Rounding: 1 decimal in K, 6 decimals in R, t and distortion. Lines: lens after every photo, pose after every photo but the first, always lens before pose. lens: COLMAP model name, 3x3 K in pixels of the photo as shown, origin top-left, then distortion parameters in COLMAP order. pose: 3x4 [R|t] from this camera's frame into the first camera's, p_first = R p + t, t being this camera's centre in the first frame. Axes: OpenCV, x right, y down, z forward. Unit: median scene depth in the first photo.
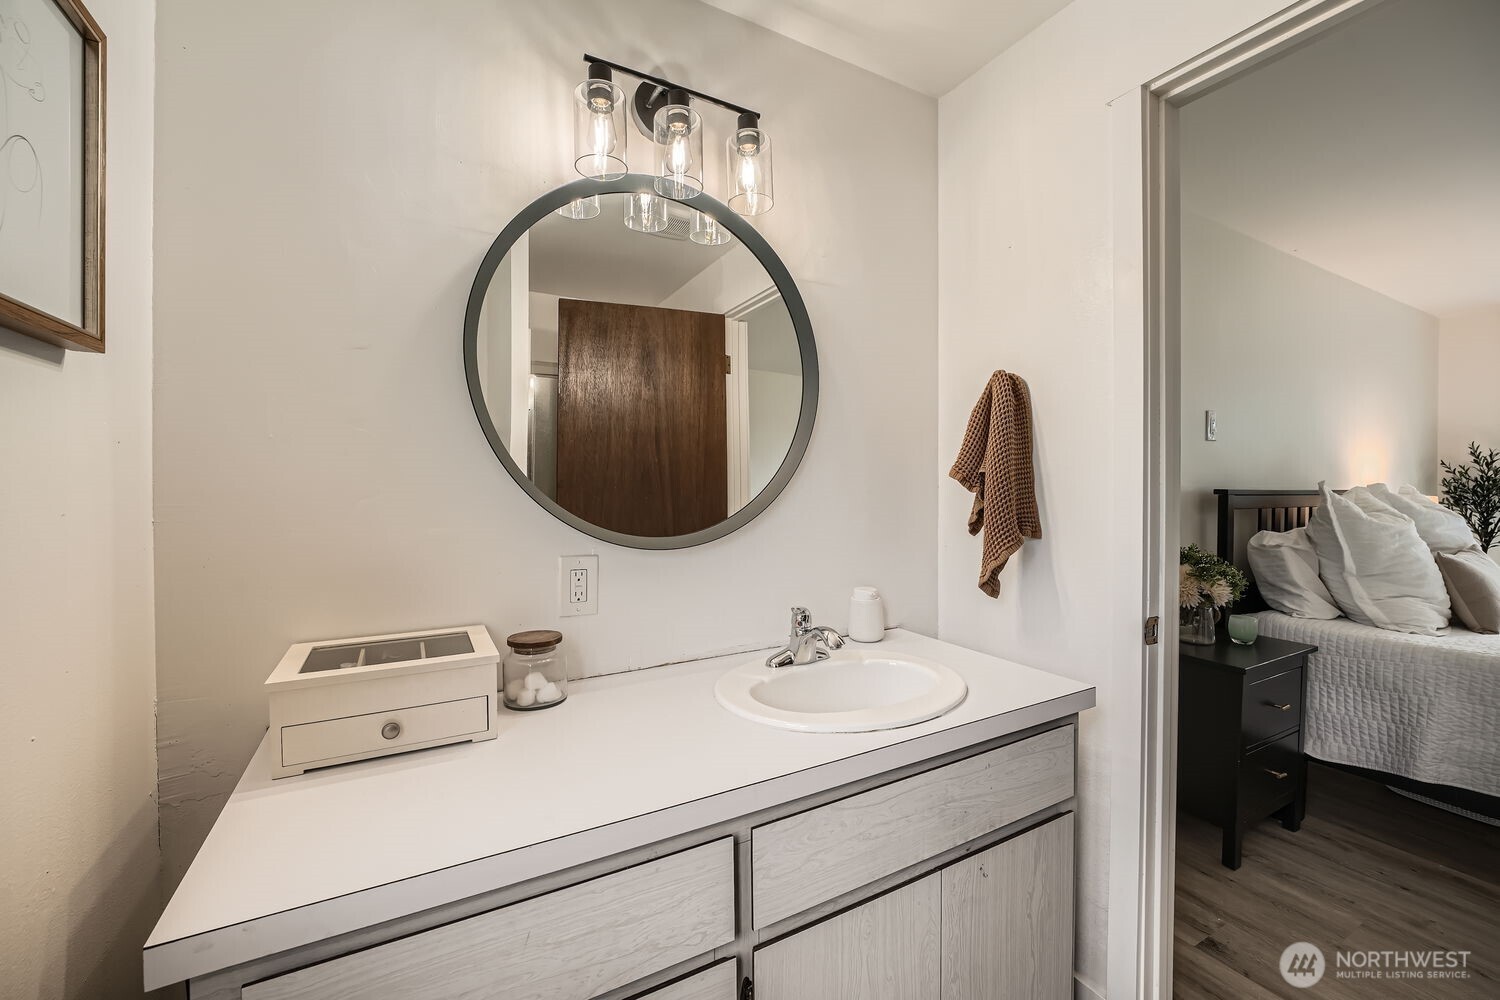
lens RADIAL K [[630.5, 0, 727.9], [0, 630.5, 498.5], [0, 0, 1]] dist [0.000941, 0.000023]
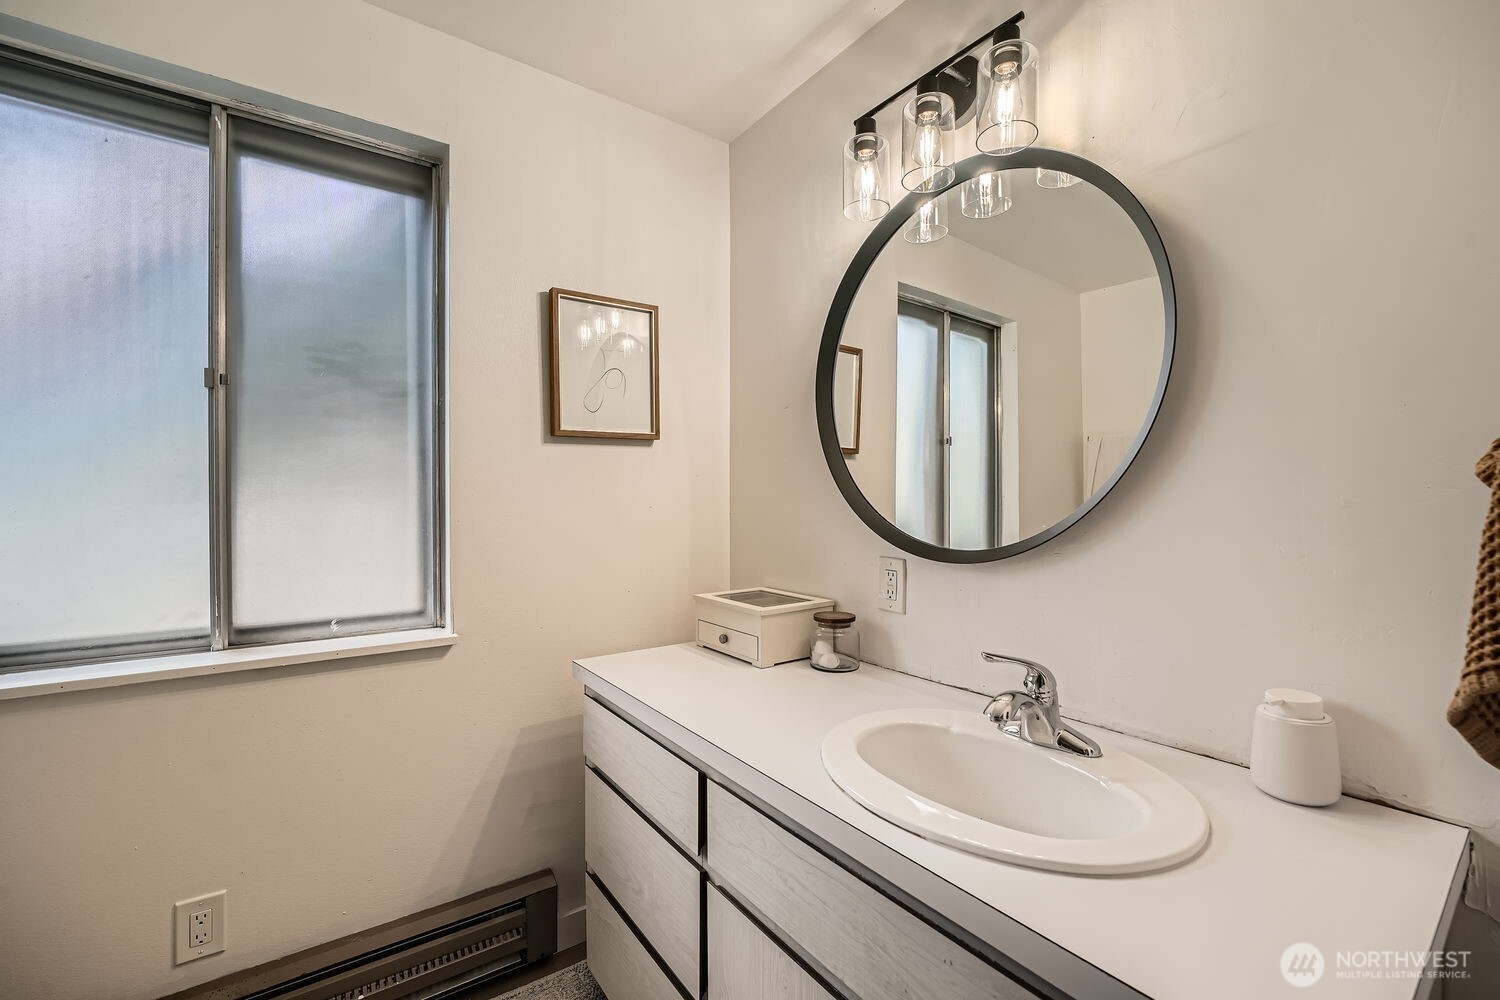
lens RADIAL K [[630.5, 0, 727.9], [0, 630.5, 498.5], [0, 0, 1]] dist [0.000941, 0.000023]
pose [[0.068482, 0.006314, -0.997632, 0.849605], [-0.002240, 0.999978, 0.006176, -0.019352], [0.997650, 0.001812, 0.068494, 0.640321]]
